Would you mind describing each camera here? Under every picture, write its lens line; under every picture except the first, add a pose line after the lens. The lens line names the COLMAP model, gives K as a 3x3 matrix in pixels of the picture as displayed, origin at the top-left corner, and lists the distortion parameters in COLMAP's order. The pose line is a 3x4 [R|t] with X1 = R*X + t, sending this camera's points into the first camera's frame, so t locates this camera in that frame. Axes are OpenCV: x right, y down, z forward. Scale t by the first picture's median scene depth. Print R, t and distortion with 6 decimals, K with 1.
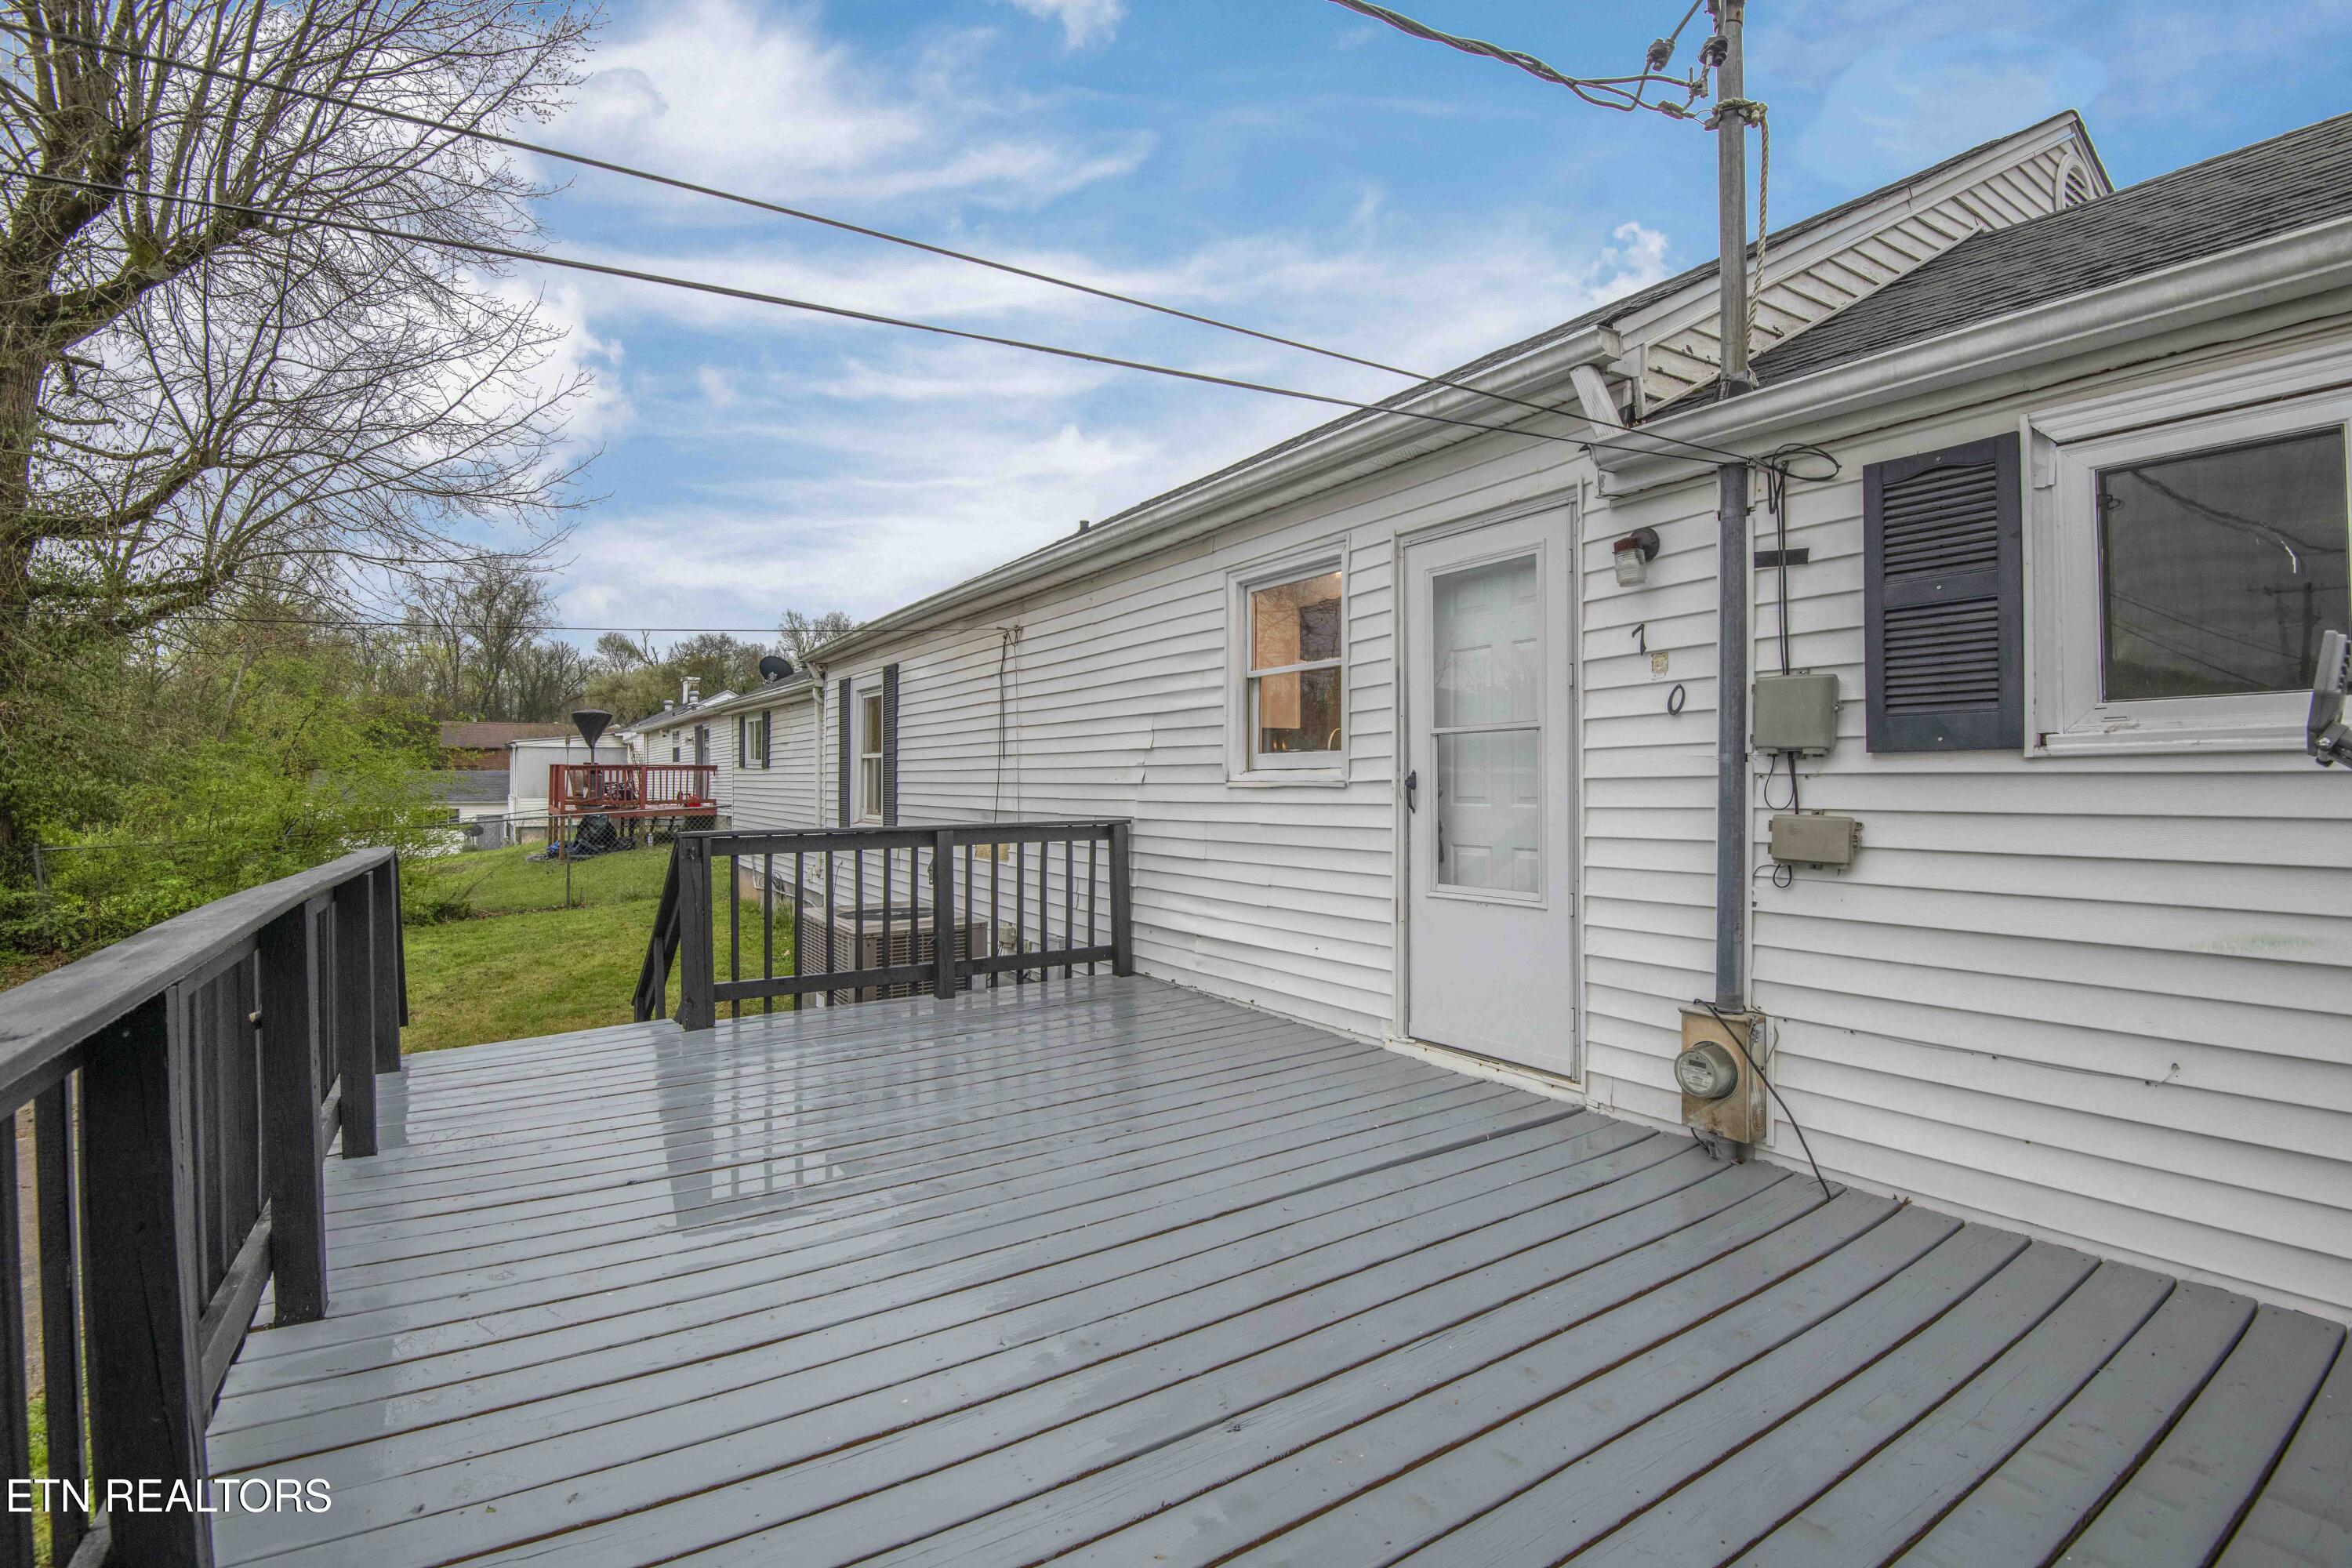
lens RADIAL K [[1088.5, 0, 1176.0], [0, 1088.5, 784.0], [0, 0, 1]] dist [-0.017672, -0.018785]
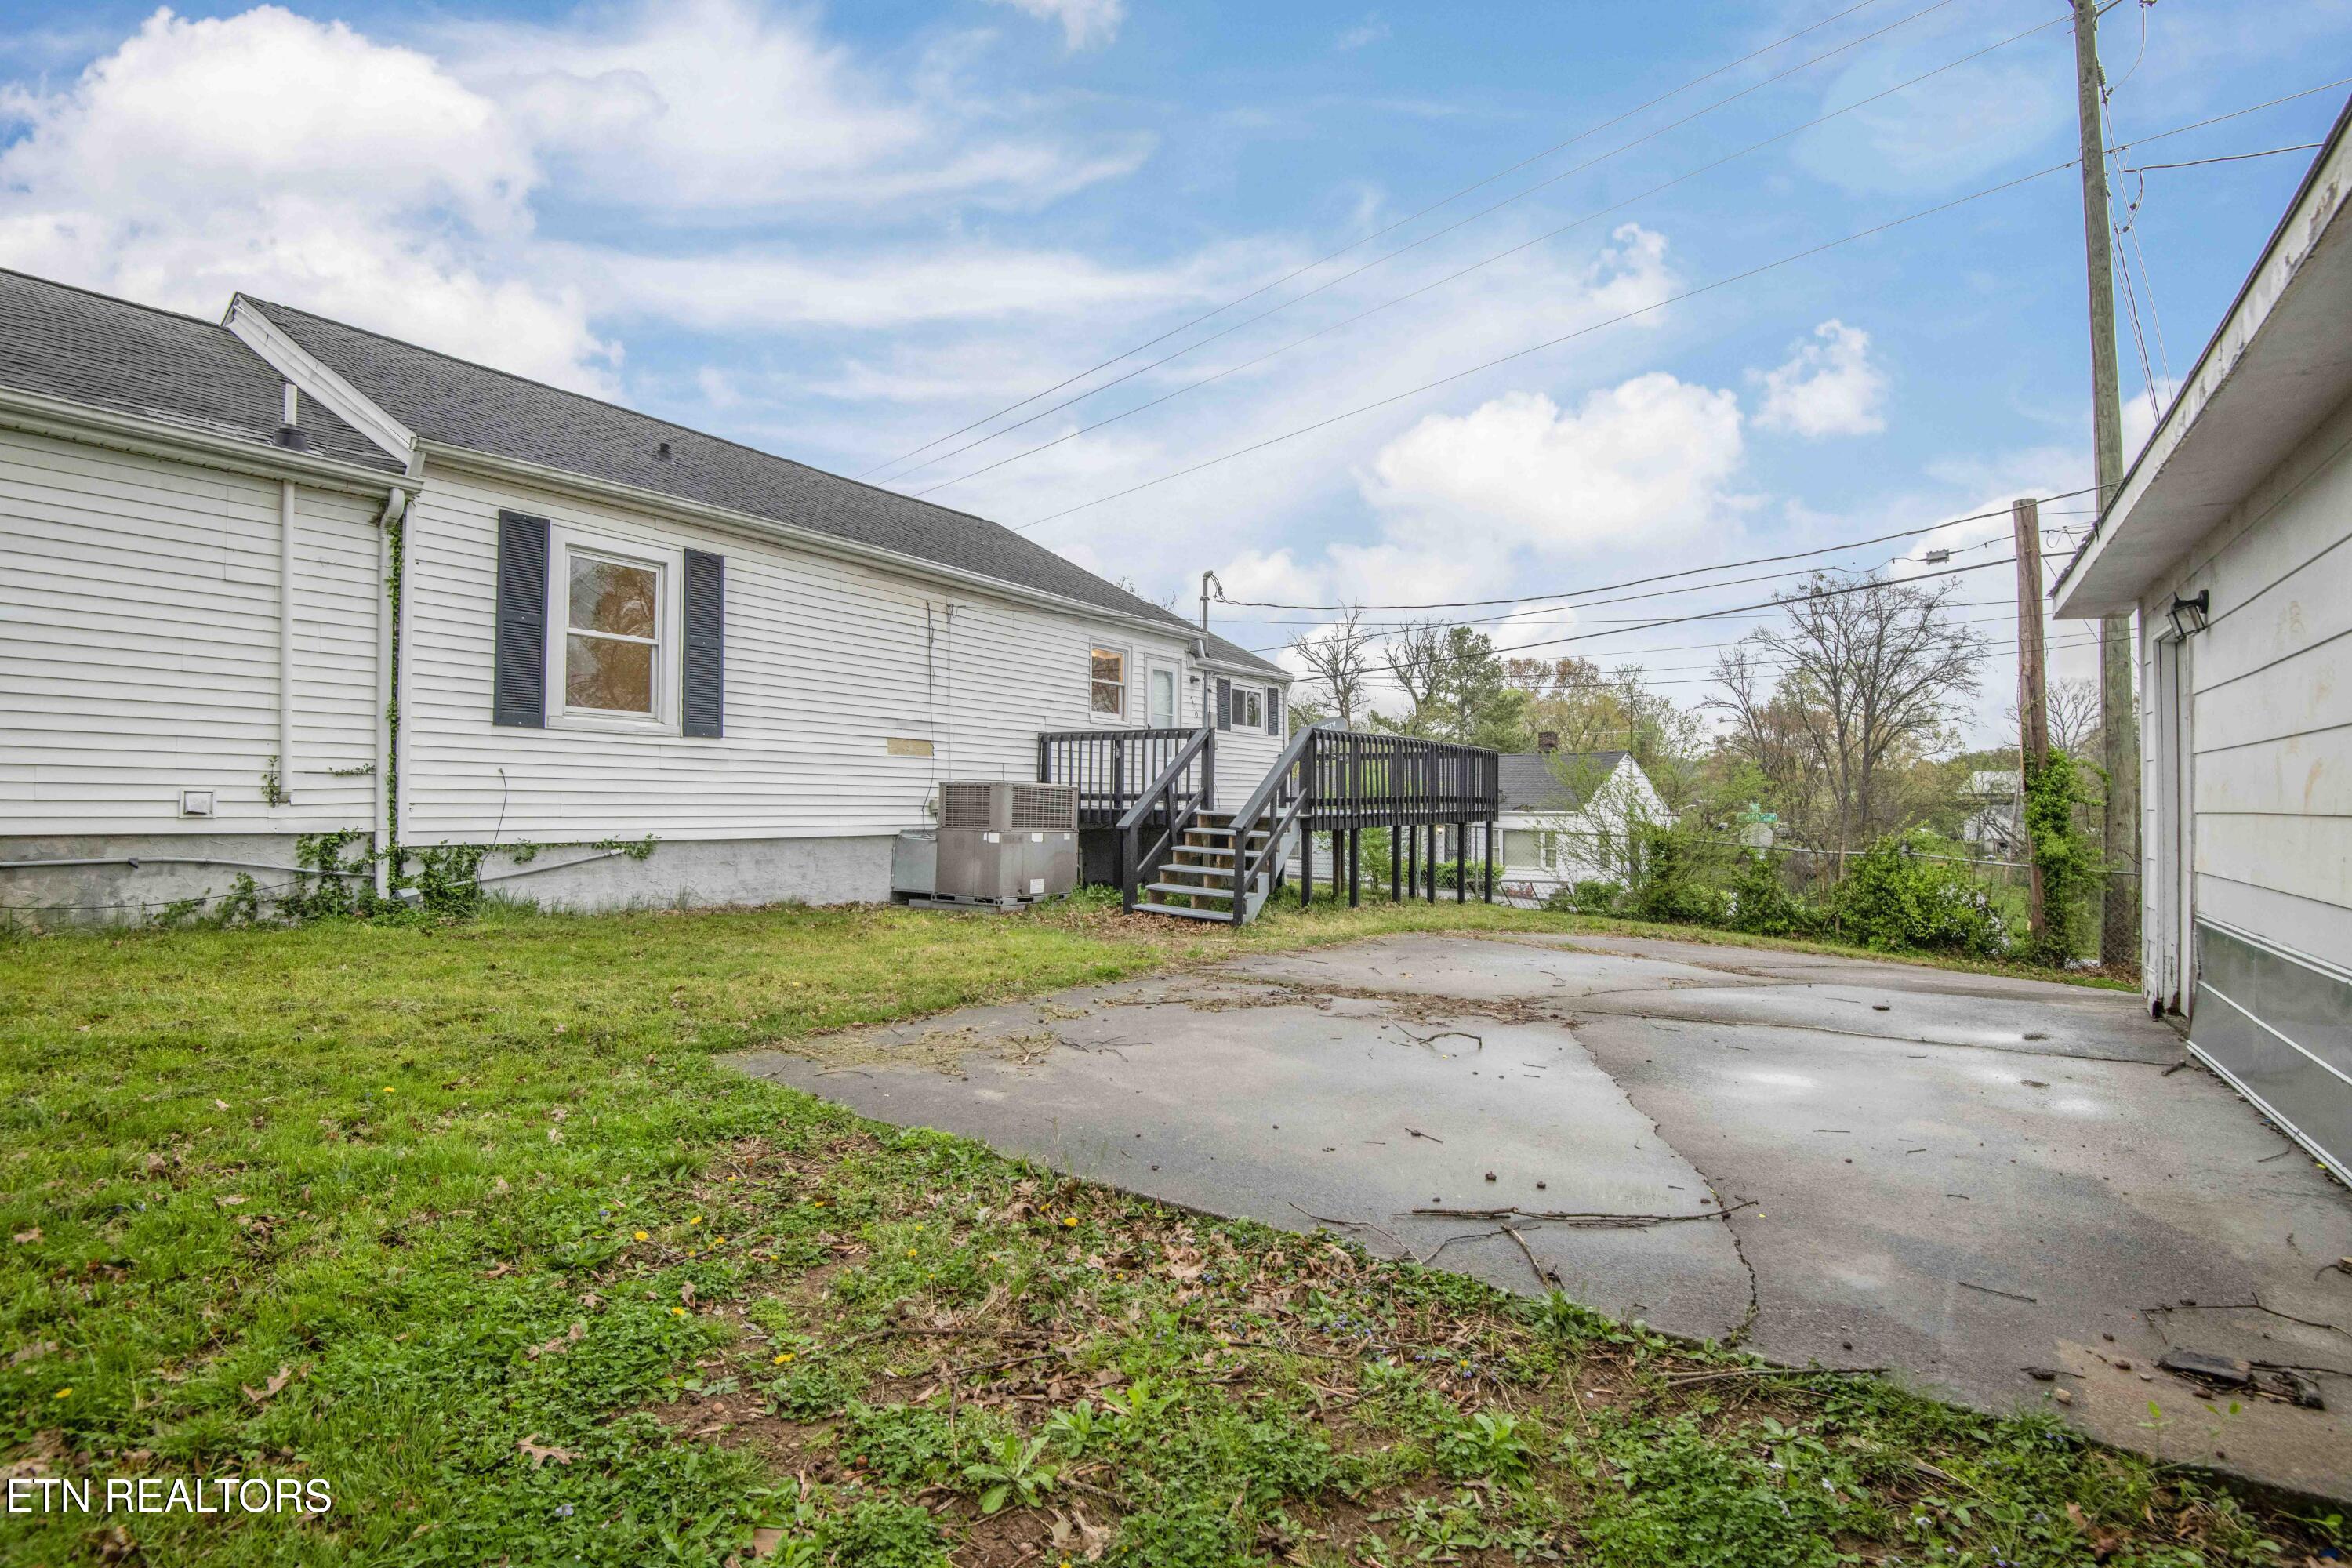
lens RADIAL K [[1088.5, 0, 1176.0], [0, 1088.5, 784.0], [0, 0, 1]] dist [-0.017672, -0.018785]
pose [[-0.403319, 0.015415, 0.914930, -1.045413], [-0.007989, 0.999761, -0.020366, 0.086074], [-0.915025, -0.015524, -0.403099, 0.825881]]
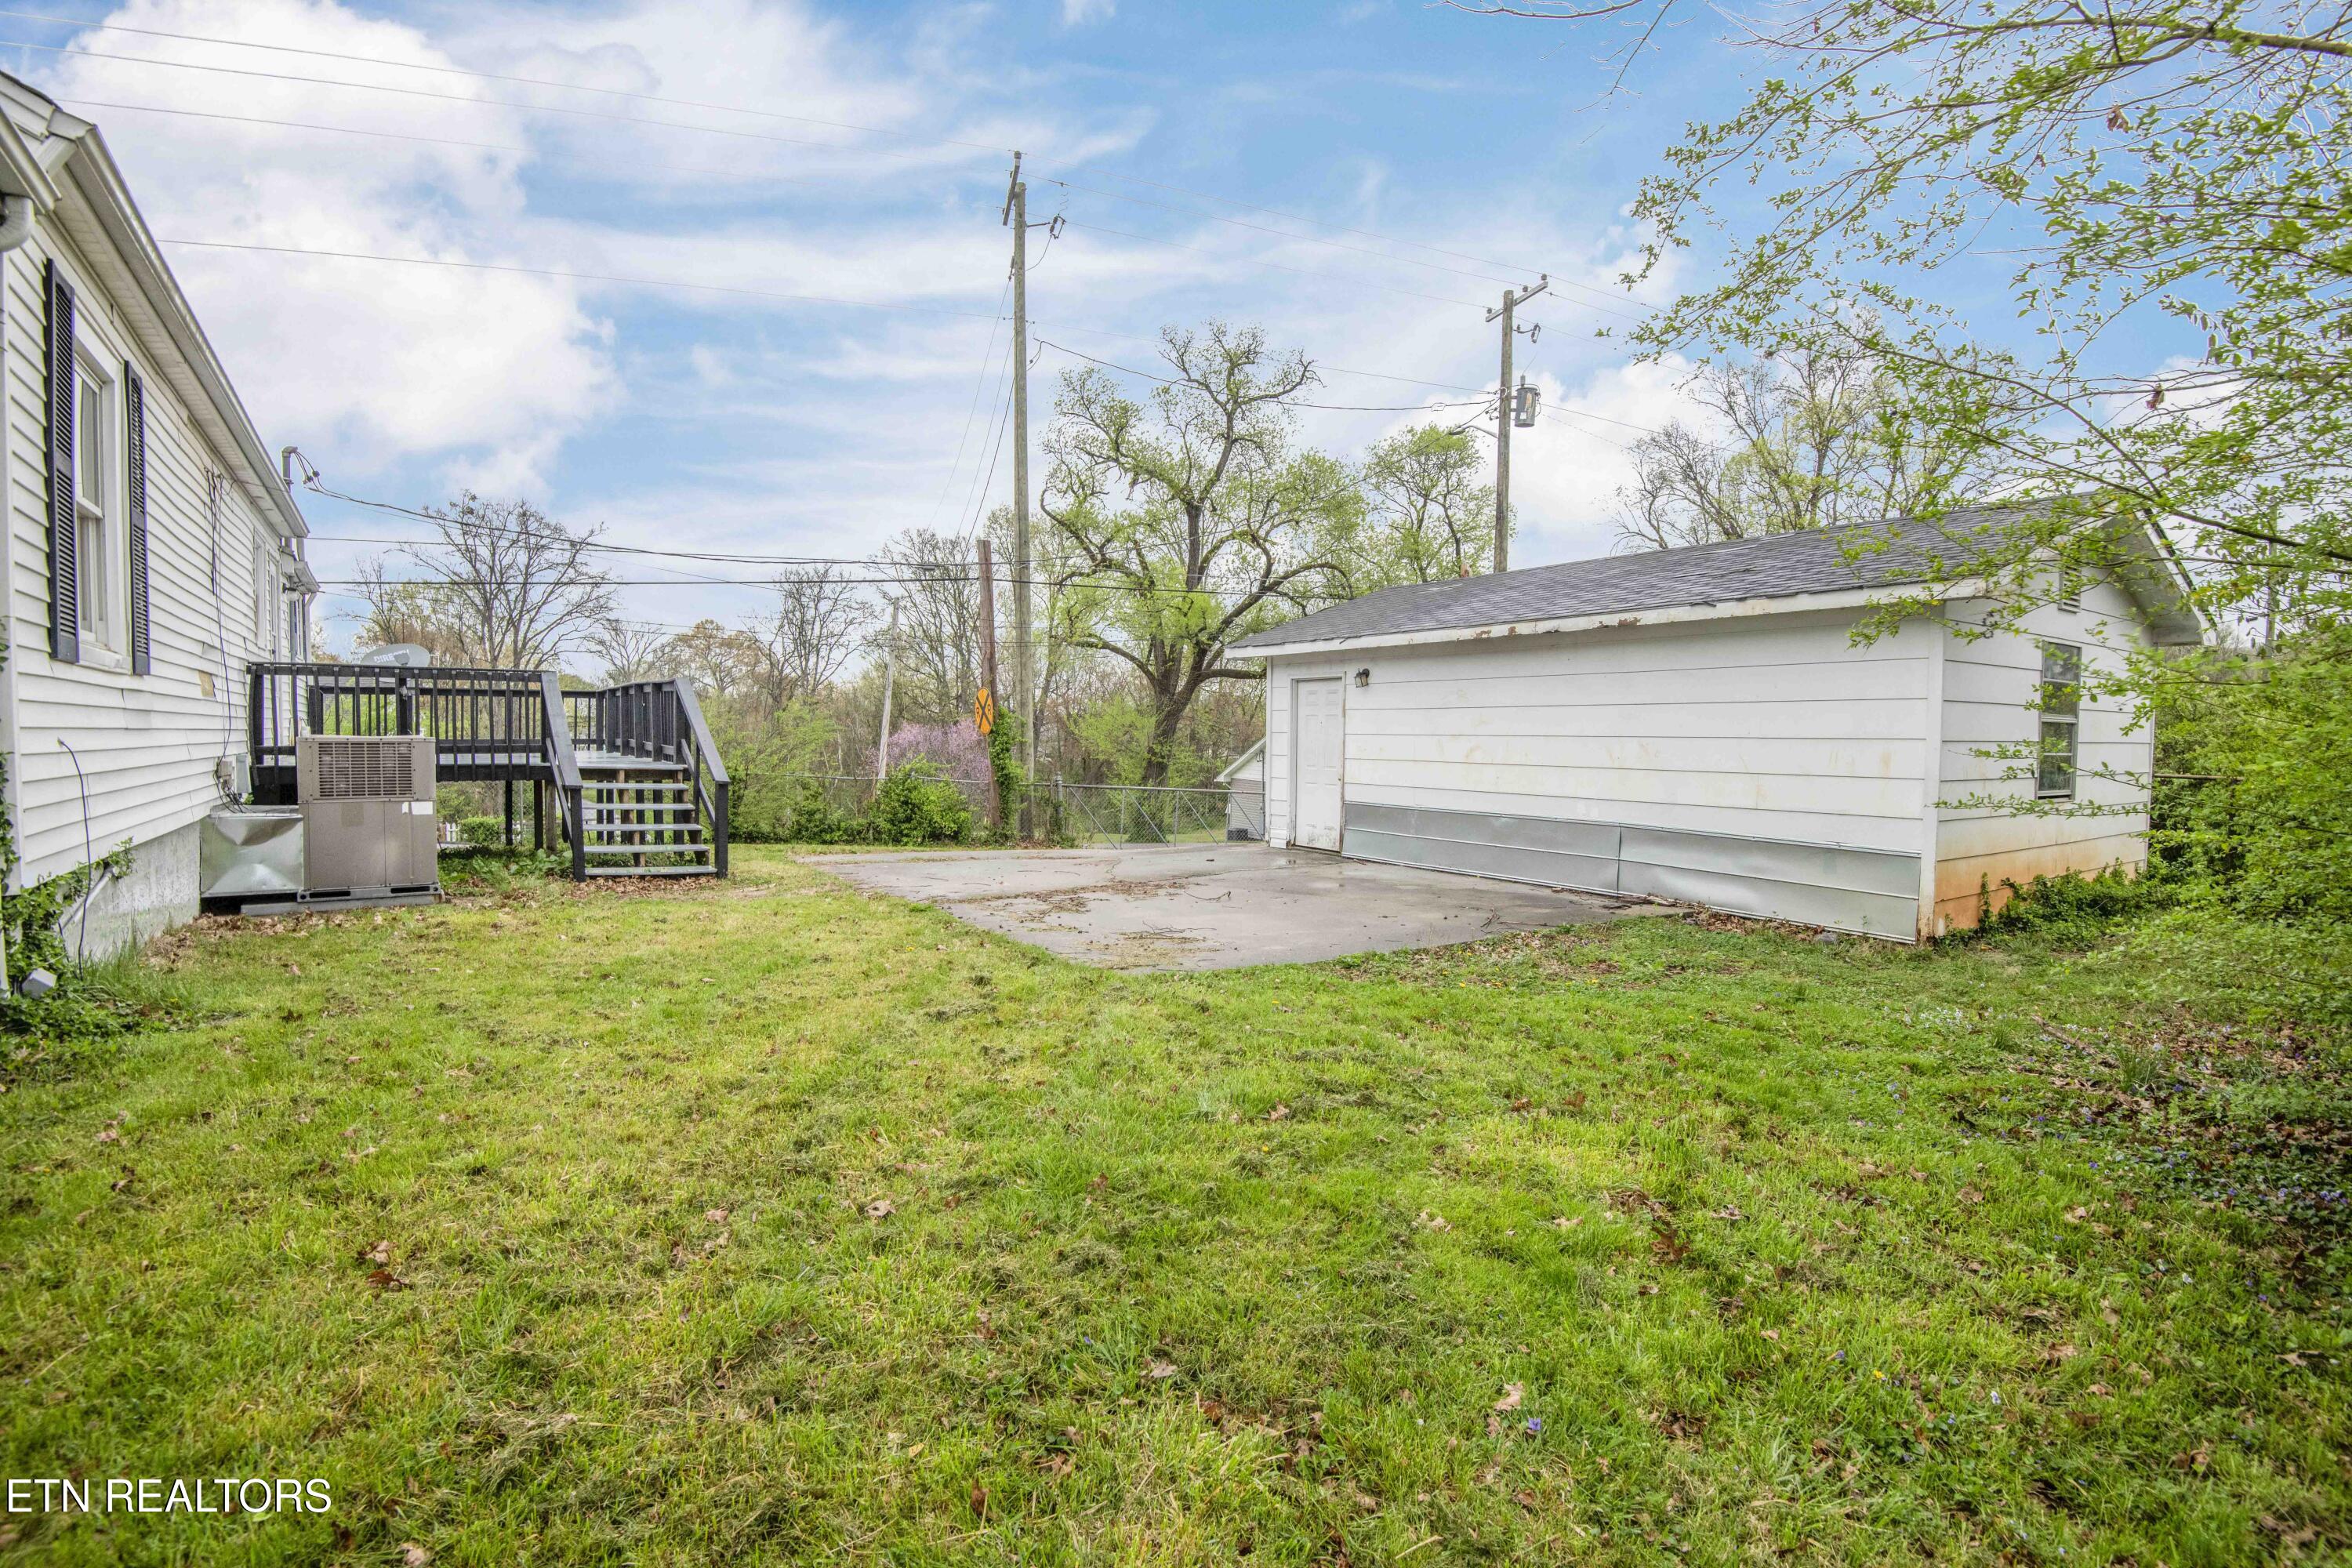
lens RADIAL K [[1088.5, 0, 1176.0], [0, 1088.5, 784.0], [0, 0, 1]] dist [-0.017672, -0.018785]
pose [[-0.998658, -0.002202, -0.051742, -0.656739], [-0.004647, 0.998875, 0.047184, 0.064987], [0.051580, 0.047361, -0.997545, 1.267058]]
